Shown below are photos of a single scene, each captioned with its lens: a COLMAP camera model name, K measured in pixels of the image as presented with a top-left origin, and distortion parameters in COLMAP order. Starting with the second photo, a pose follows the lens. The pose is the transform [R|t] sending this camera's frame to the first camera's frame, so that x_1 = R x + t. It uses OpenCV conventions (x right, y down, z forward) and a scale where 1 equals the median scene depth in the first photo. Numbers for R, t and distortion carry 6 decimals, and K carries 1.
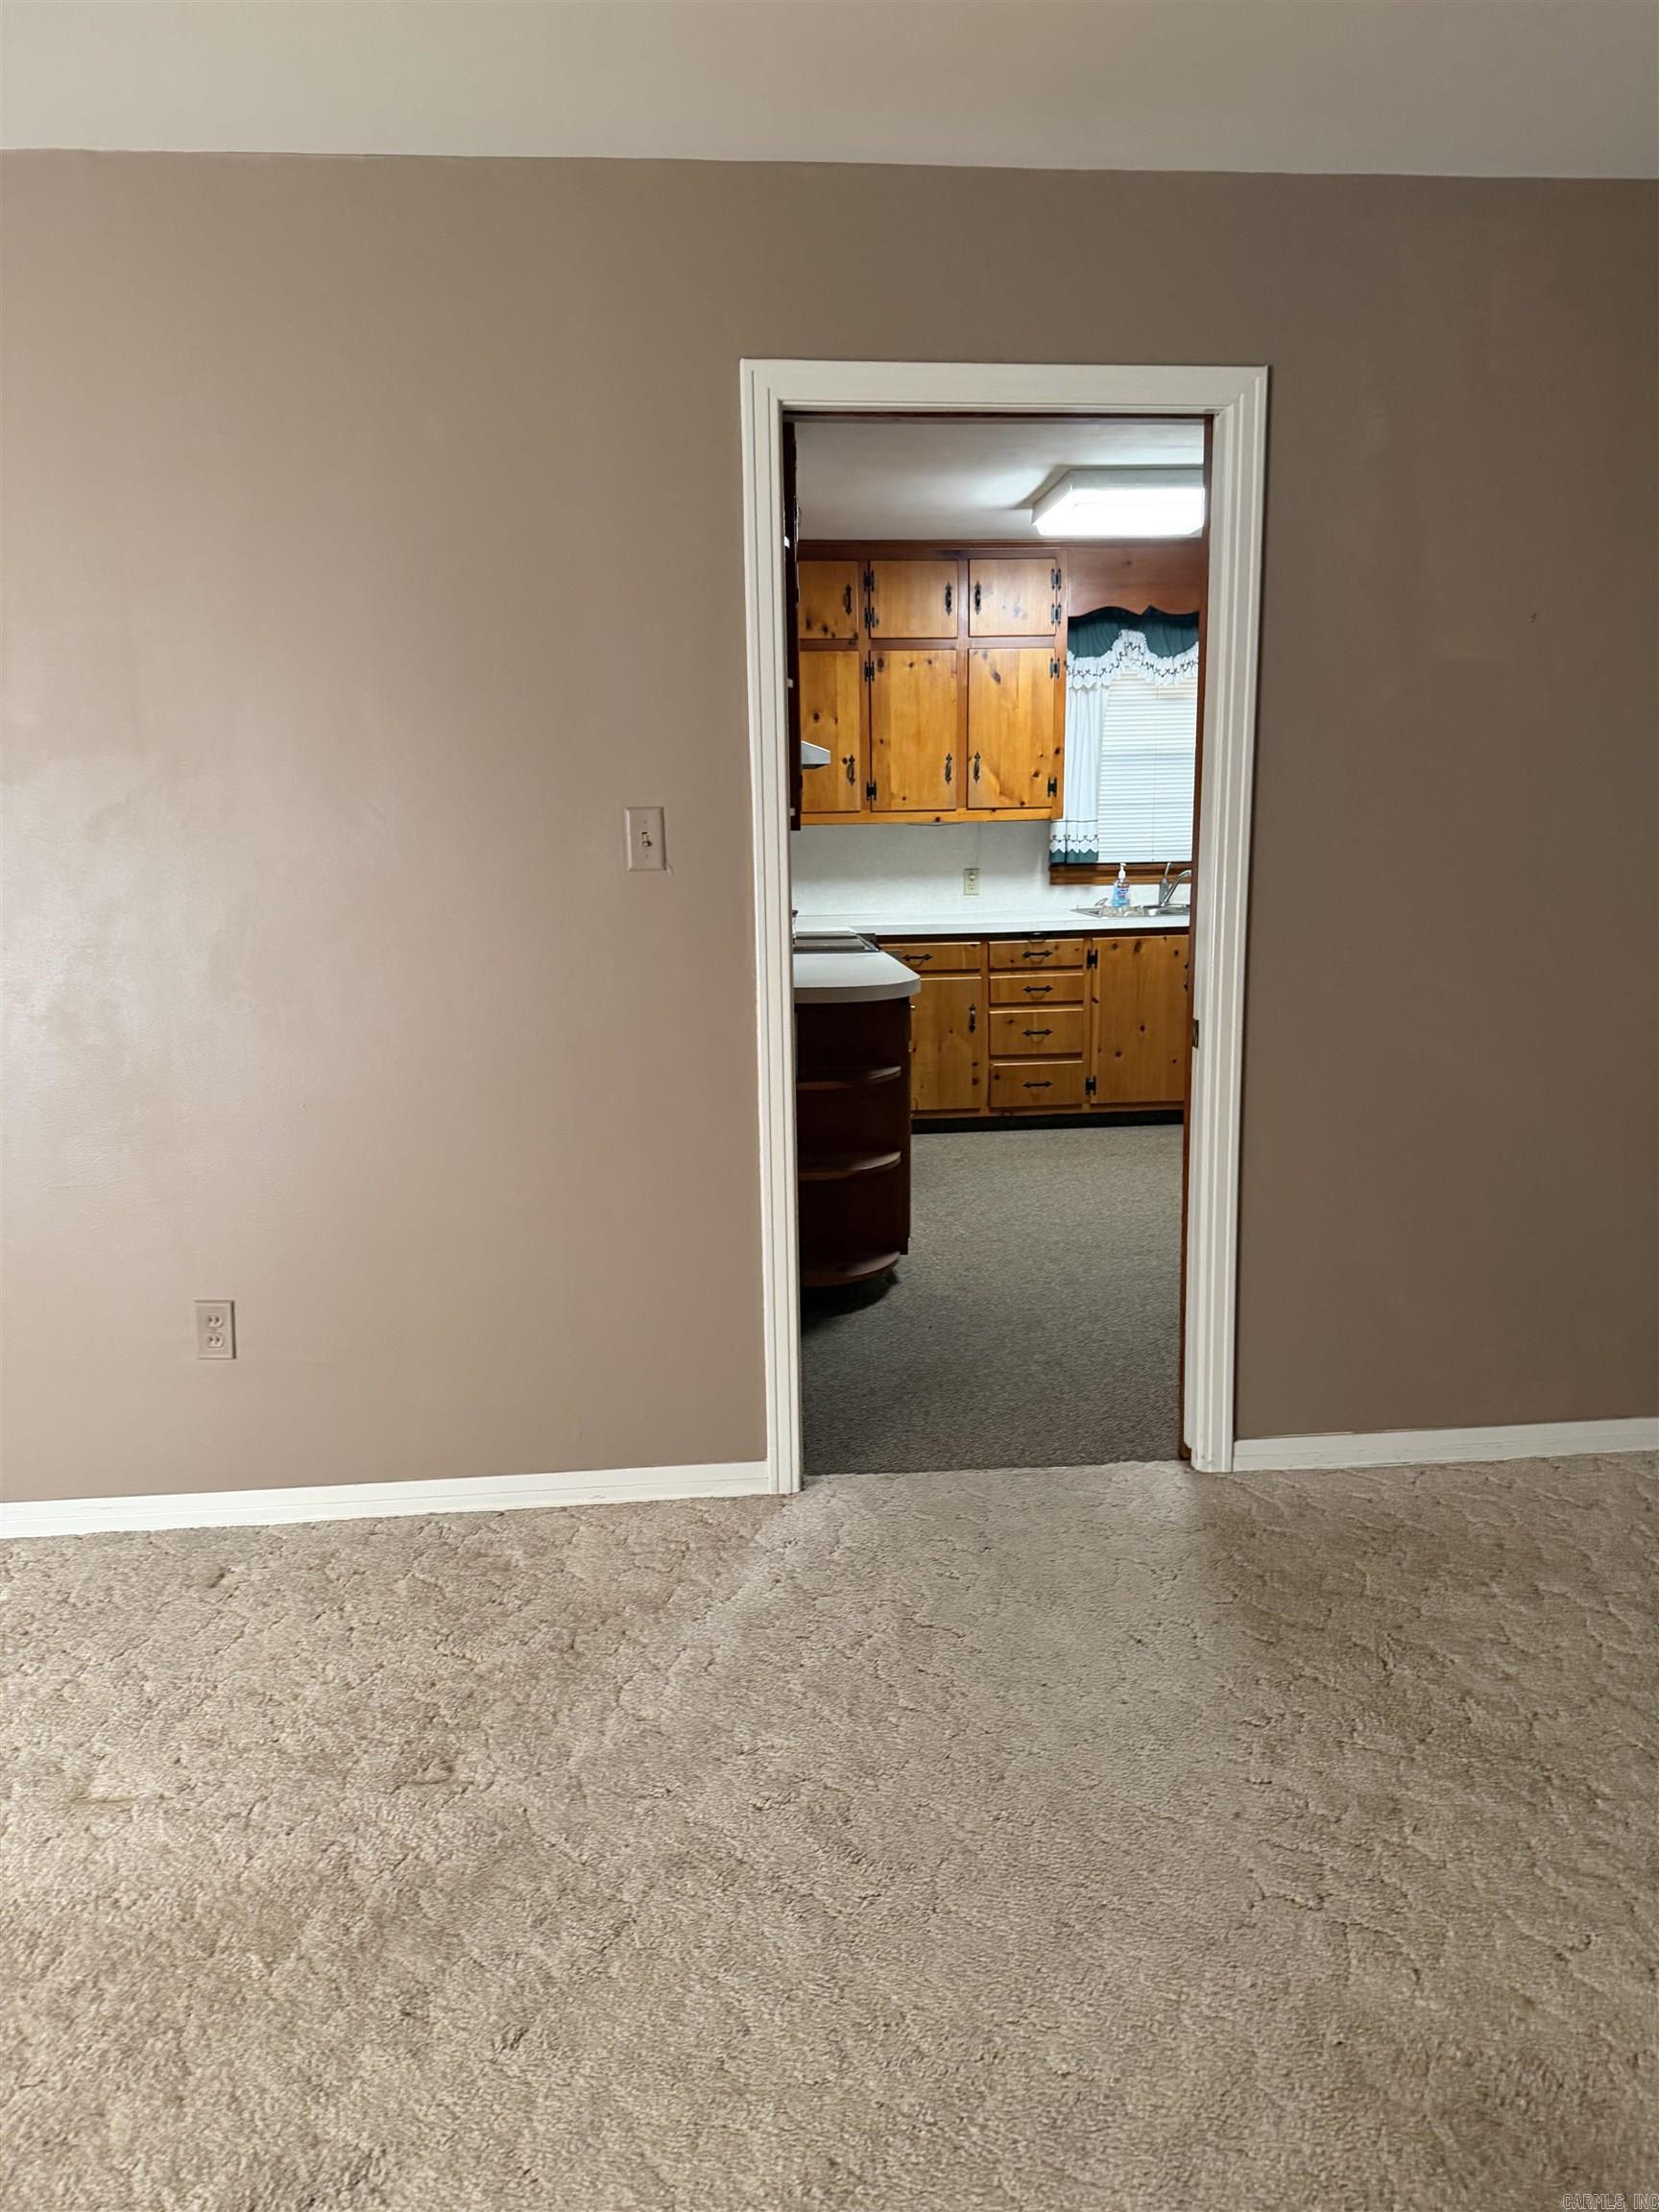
lens RADIAL K [[1584.9, 0, 859.6], [0, 1584.9, 1122.3], [0, 0, 1]] dist [0.118685, -0.211392]
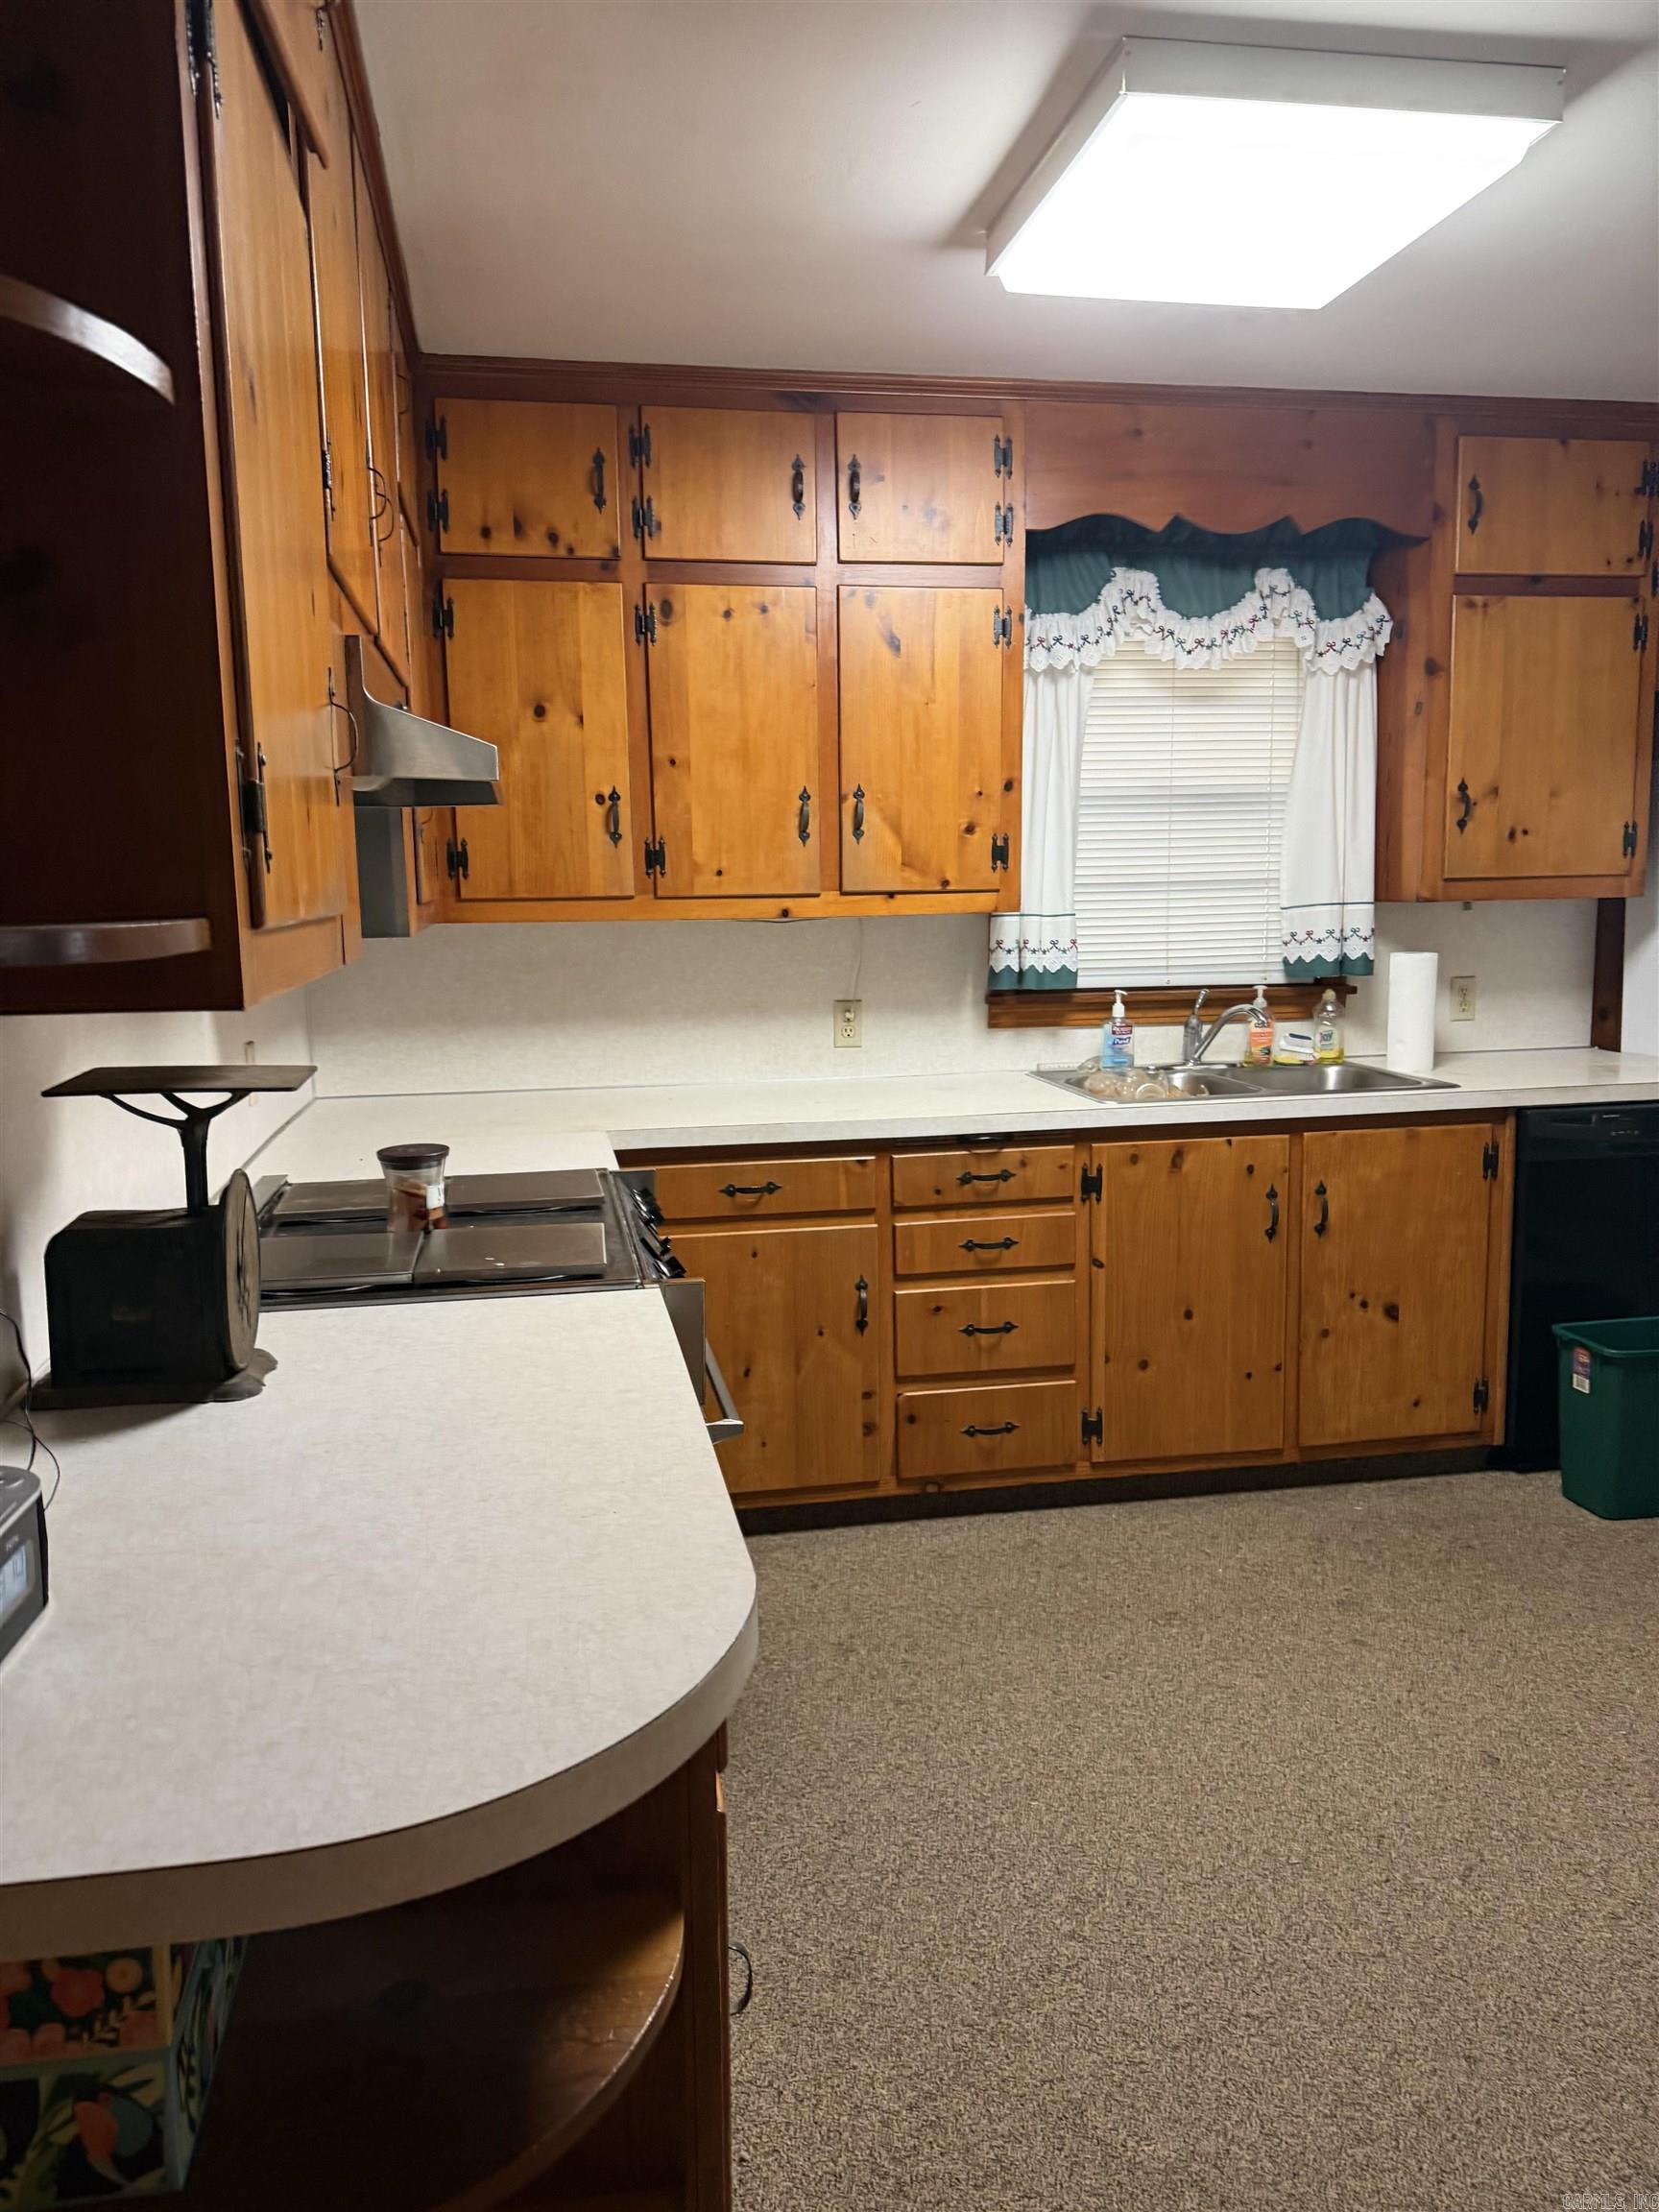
lens RADIAL K [[1584.9, 0, 859.6], [0, 1584.9, 1122.3], [0, 0, 1]] dist [0.118685, -0.211392]
pose [[0.994751, -0.014507, 0.101295, 0.019961], [0.018591, 0.999047, -0.039493, -0.102114], [-0.100625, 0.041169, 0.994072, 0.489776]]
